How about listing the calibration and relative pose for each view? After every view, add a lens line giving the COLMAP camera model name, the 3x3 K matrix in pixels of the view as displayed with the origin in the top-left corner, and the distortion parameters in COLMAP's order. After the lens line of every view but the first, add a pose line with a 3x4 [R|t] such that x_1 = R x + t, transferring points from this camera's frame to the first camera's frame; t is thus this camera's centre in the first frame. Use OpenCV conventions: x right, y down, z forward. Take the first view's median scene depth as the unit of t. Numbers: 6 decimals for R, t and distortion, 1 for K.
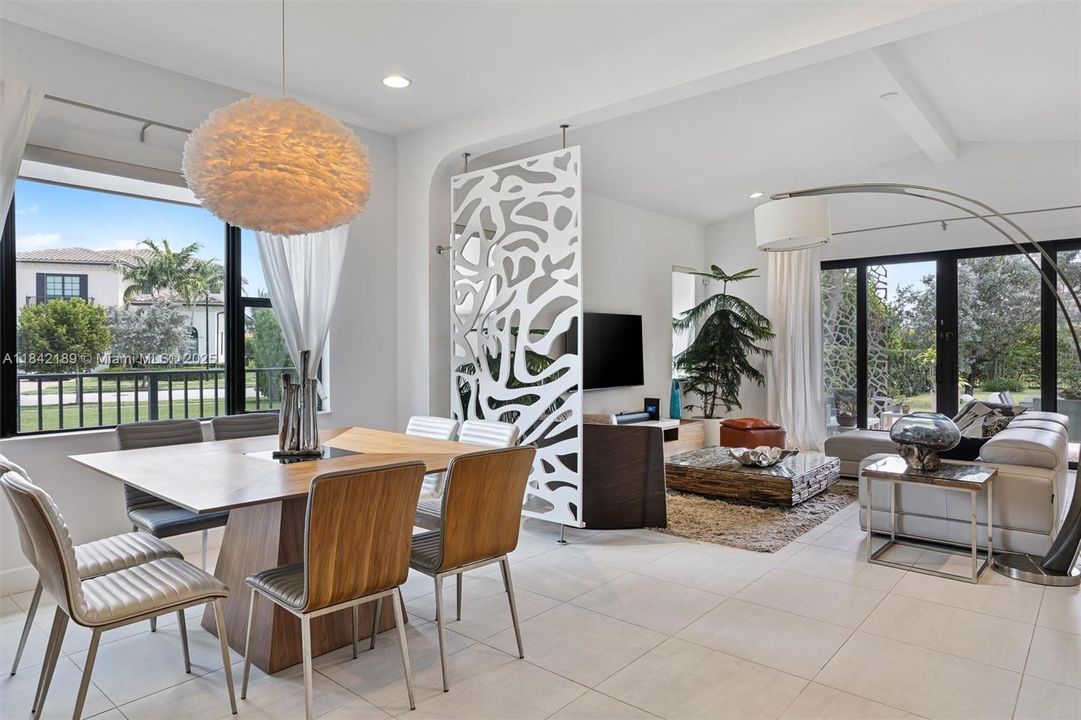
lens RADIAL K [[647.1, 0, 540.5], [0, 647.1, 360.0], [0, 0, 1]] dist [0.019977, 0.000344]
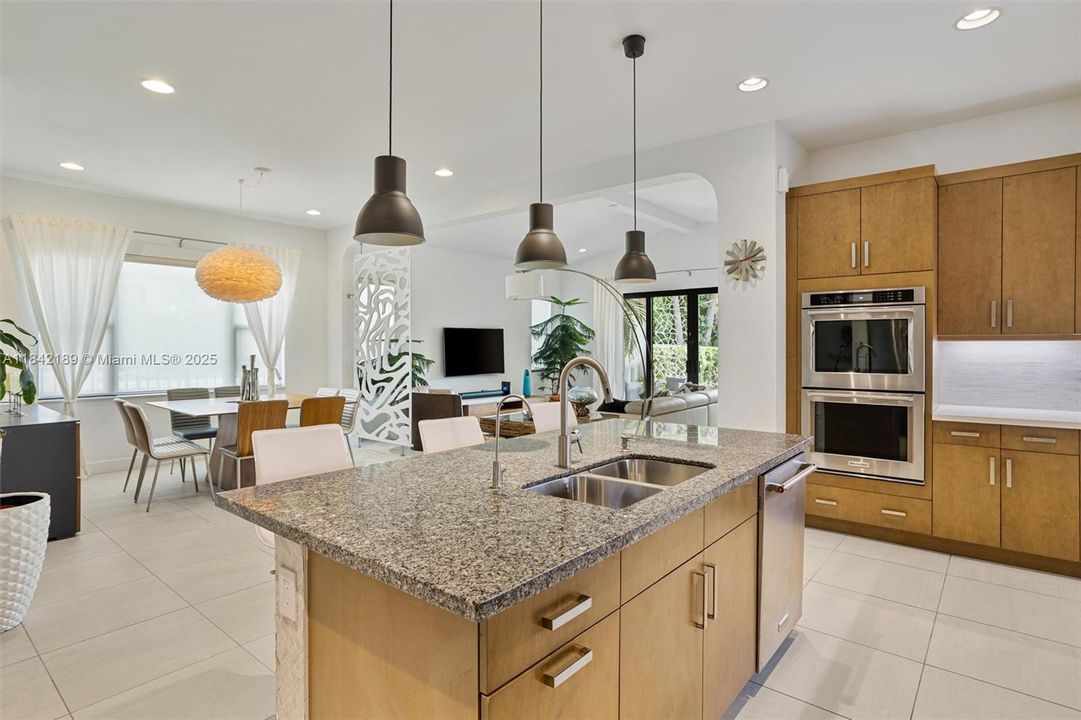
lens RADIAL K [[554.7, 0, 534.7], [0, 554.7, 352.6], [0, 0, 1]] dist [-0.002079, -0.000186]
pose [[0.999957, -0.000086, 0.009248, 0.390750], [0.000128, 0.999990, -0.004555, -0.009289], [-0.009248, 0.004556, 0.999947, -0.597864]]
